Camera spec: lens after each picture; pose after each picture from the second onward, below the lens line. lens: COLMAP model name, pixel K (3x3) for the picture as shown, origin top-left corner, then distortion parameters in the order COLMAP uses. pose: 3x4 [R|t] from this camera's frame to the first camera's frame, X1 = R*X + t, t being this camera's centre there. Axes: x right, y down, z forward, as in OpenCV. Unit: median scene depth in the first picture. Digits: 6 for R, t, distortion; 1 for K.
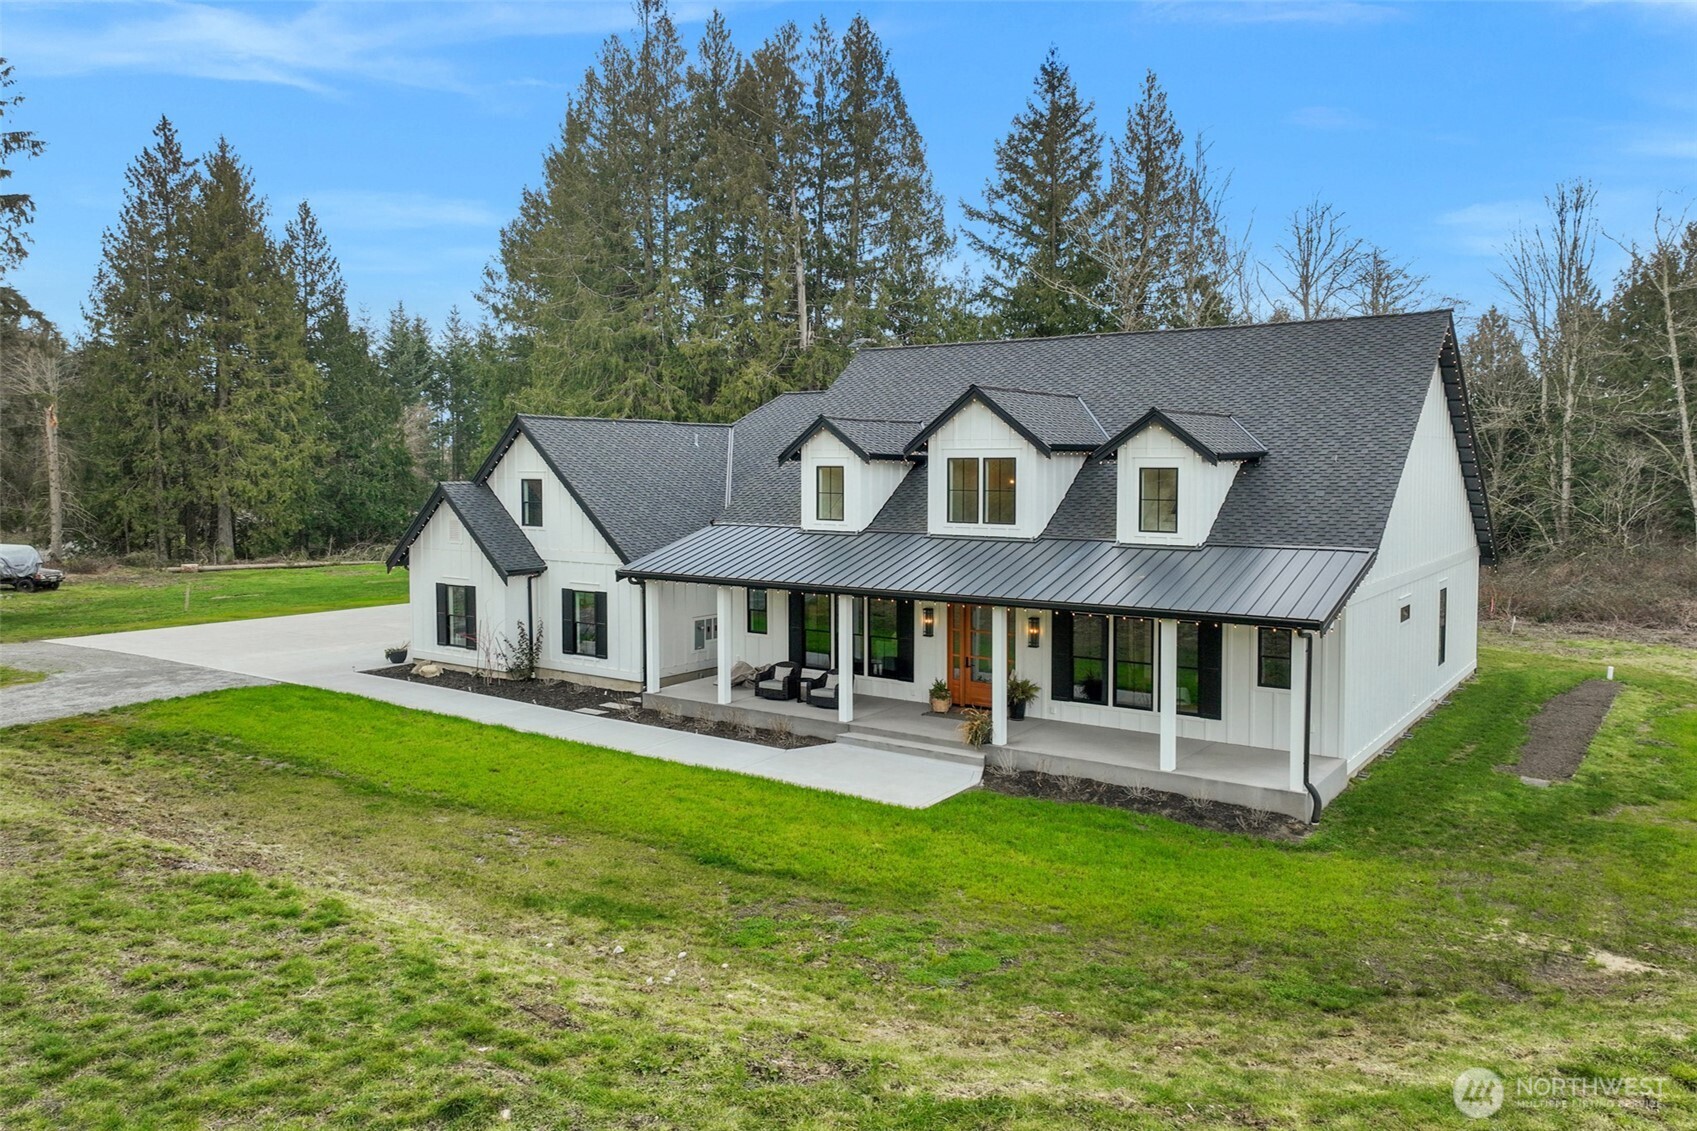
lens RADIAL K [[1275.0, 0, 848.3], [0, 1275.0, 560.4], [0, 0, 1]] dist [0.004671, -0.000510]
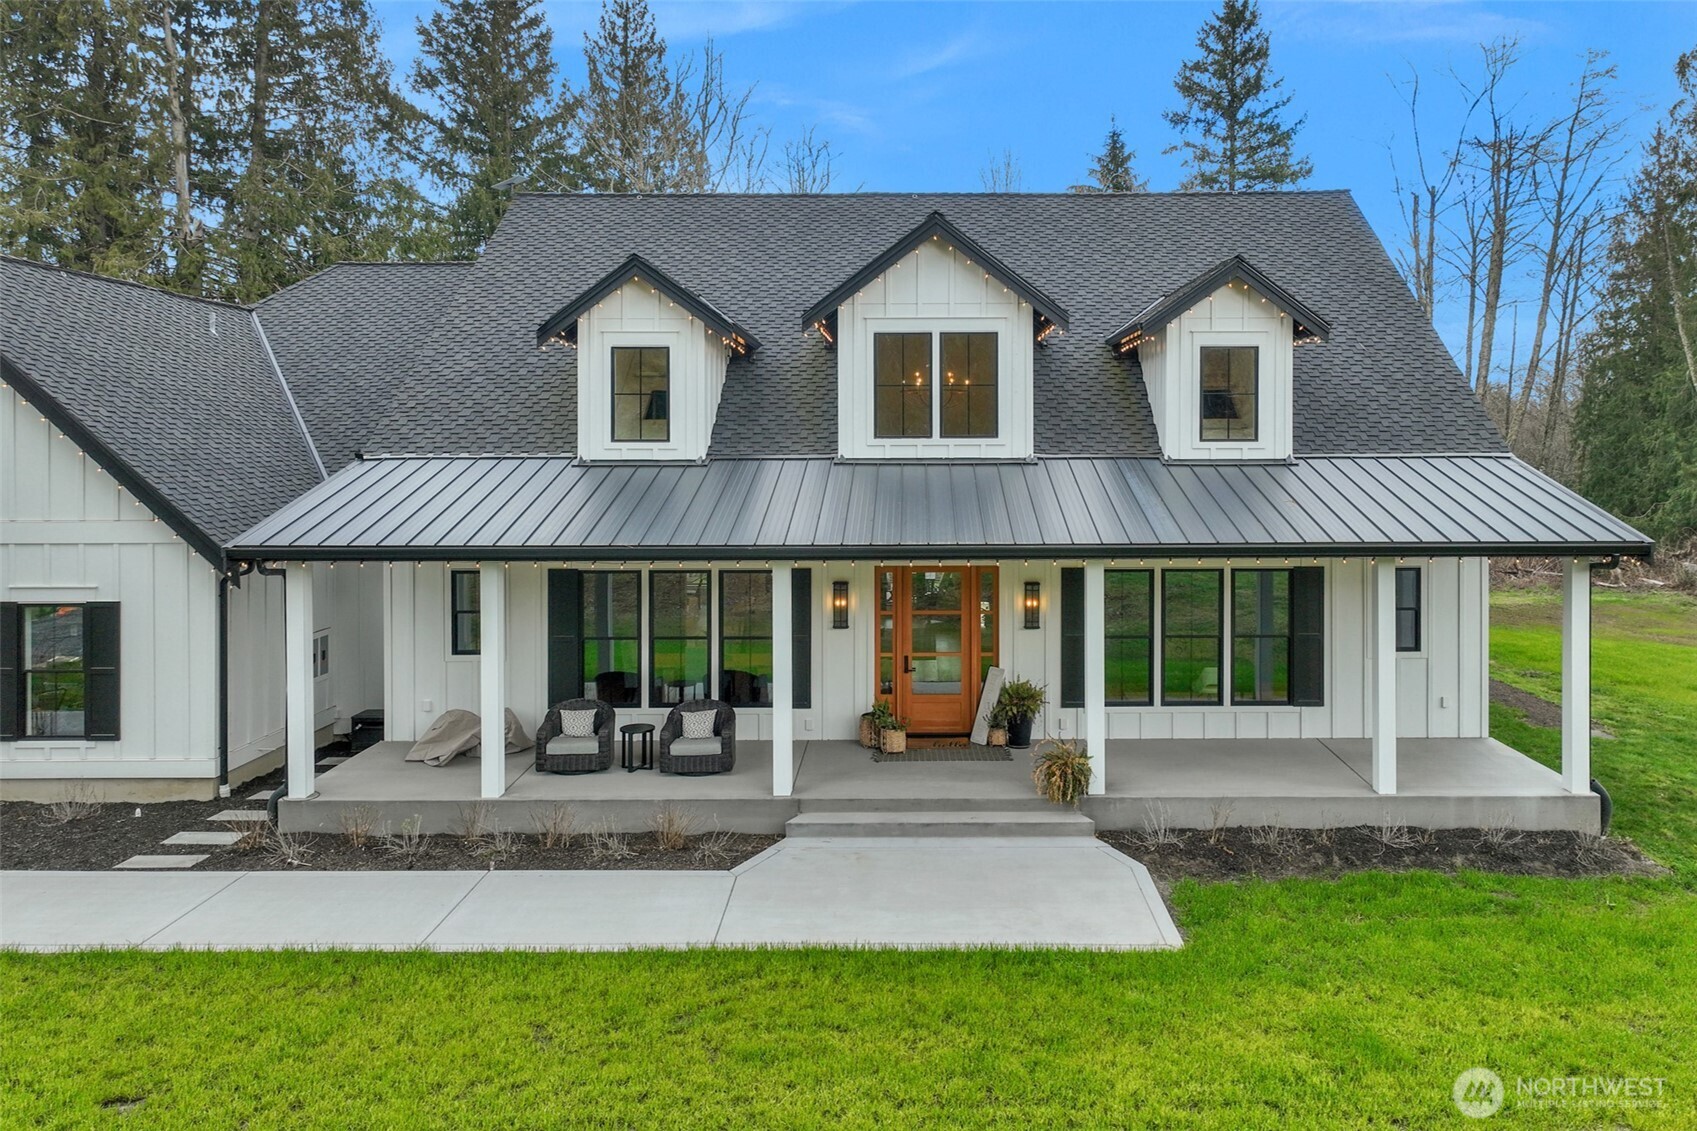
lens RADIAL K [[1275.0, 0, 934.1], [0, 1275.0, 465.7], [0, 0, 1]] dist [0.004671, -0.000510]
pose [[0.805745, -0.010801, 0.592164, -0.260947], [0.049449, 0.997570, -0.049089, 0.014803], [-0.590195, 0.068835, 0.804321, 0.489070]]
